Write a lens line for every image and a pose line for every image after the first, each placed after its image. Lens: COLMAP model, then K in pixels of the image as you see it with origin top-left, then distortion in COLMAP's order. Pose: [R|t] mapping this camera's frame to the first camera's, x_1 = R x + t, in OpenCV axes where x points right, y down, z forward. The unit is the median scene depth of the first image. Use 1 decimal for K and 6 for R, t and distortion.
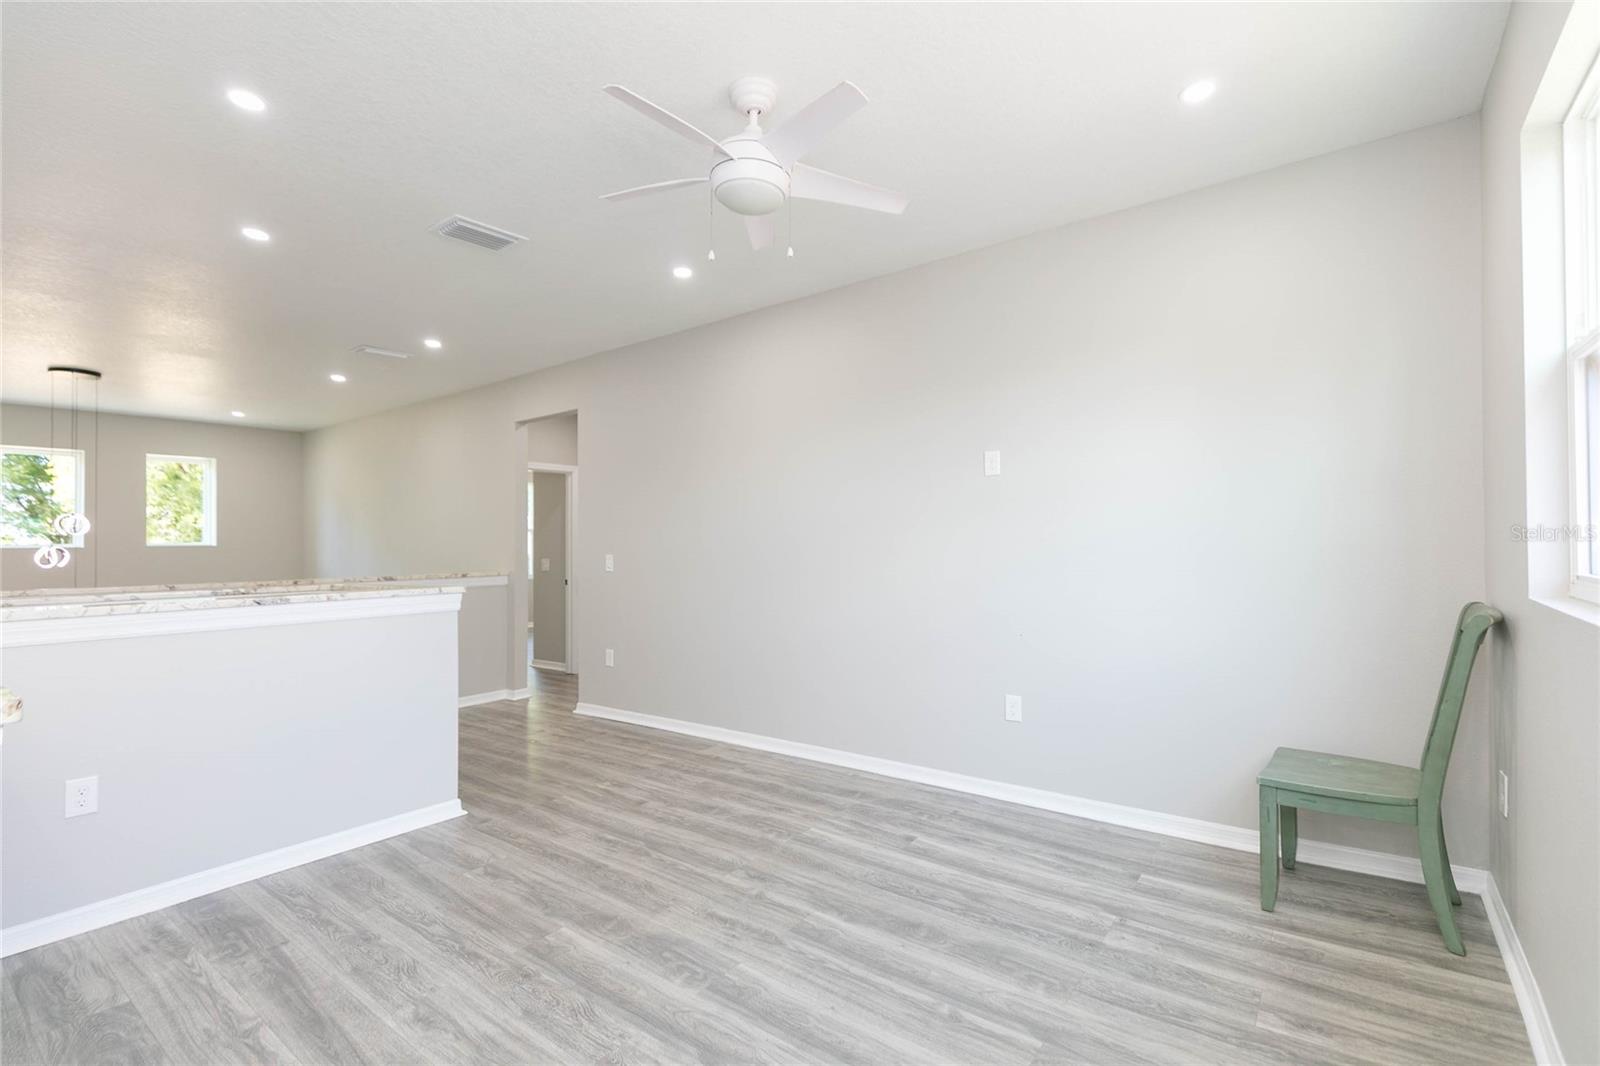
lens RADIAL K [[722.2, 0, 808.8], [0, 722.2, 544.6], [0, 0, 1]] dist [0.000788, 0.000132]
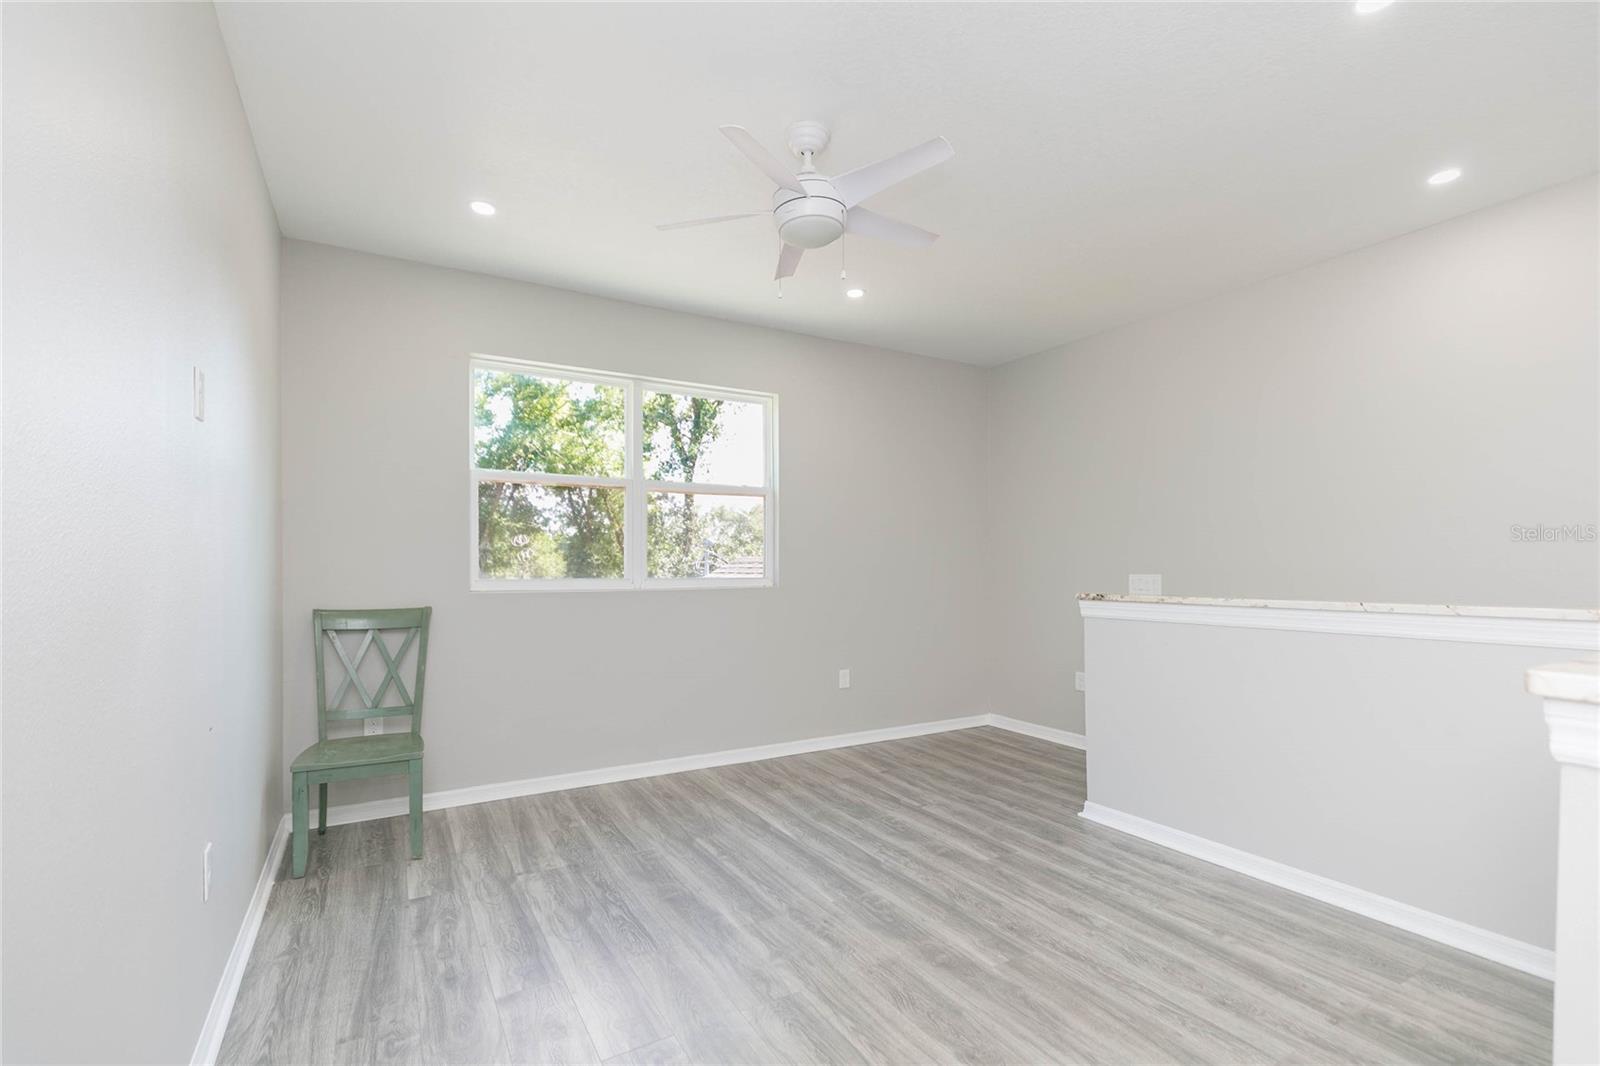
lens RADIAL K [[722.2, 0, 808.8], [0, 722.2, 544.6], [0, 0, 1]] dist [0.000788, 0.000132]
pose [[-0.921469, 0.030921, 0.387218, -0.426489], [0.019443, 0.999249, -0.033526, 0.018348], [-0.387964, -0.023364, -0.921378, 1.675483]]
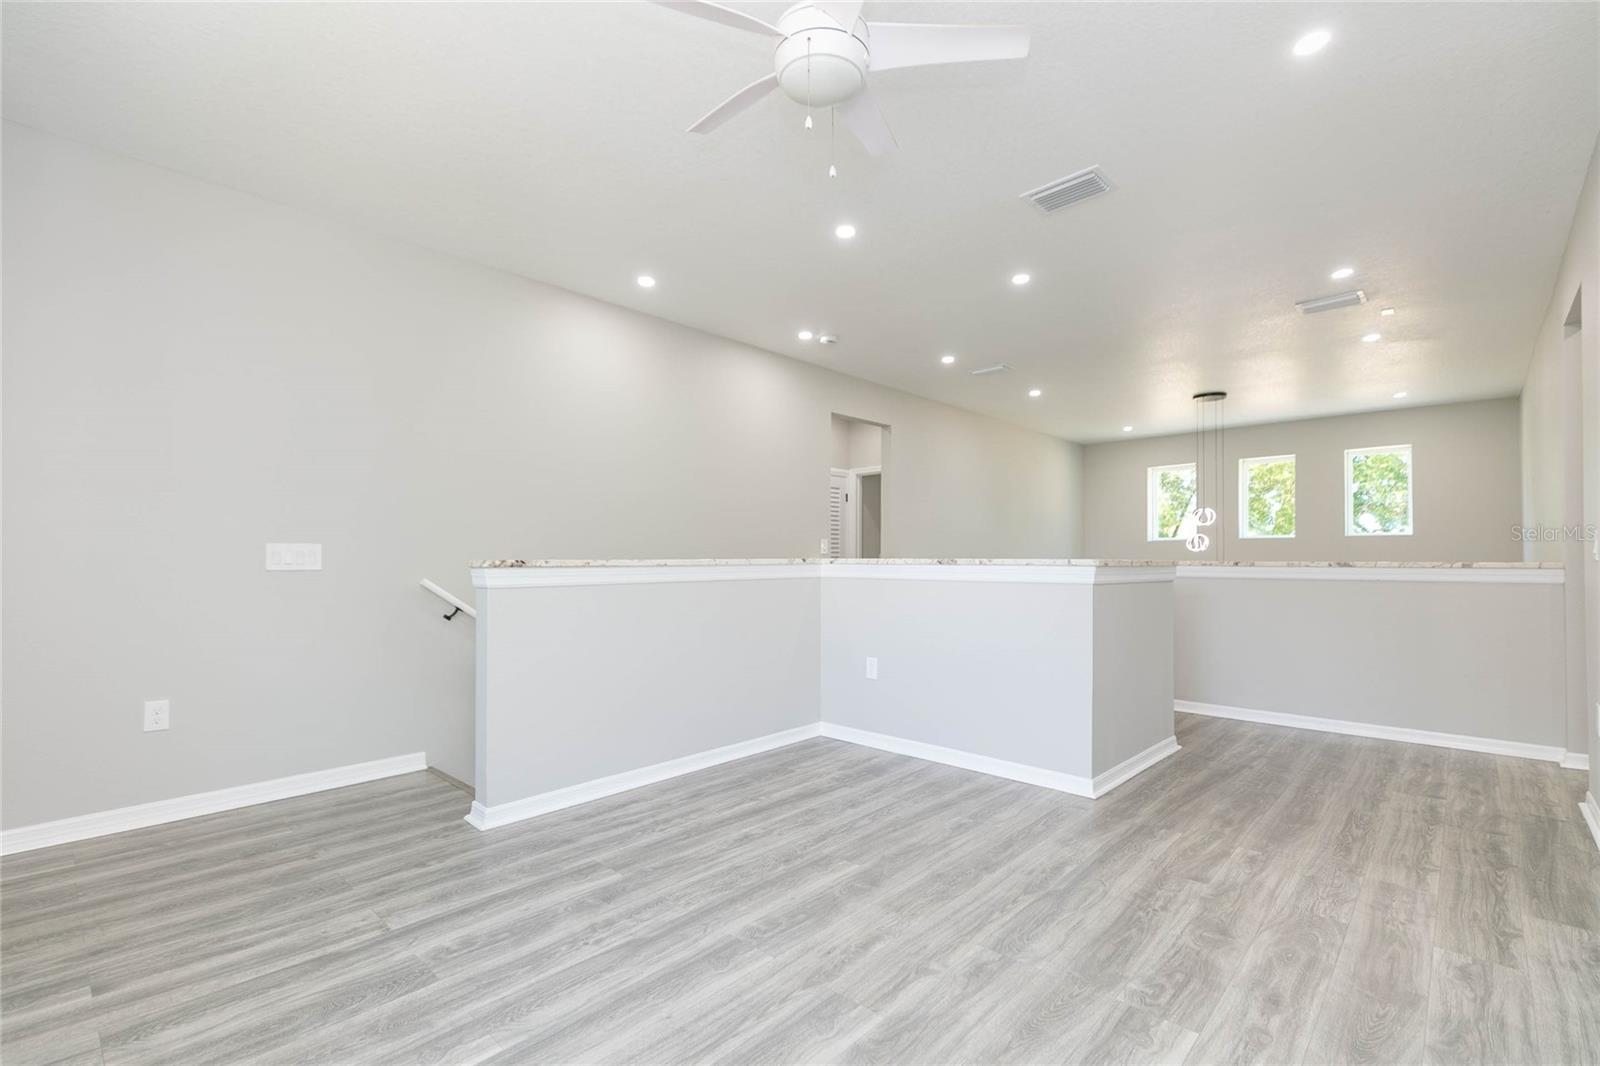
lens RADIAL K [[722.2, 0, 808.8], [0, 722.2, 544.6], [0, 0, 1]] dist [0.000788, 0.000132]
pose [[-0.103151, -0.002456, -0.994663, 0.628355], [-0.000050, 0.999997, -0.002464, 0.050145], [0.994666, -0.000204, -0.103151, 0.890483]]
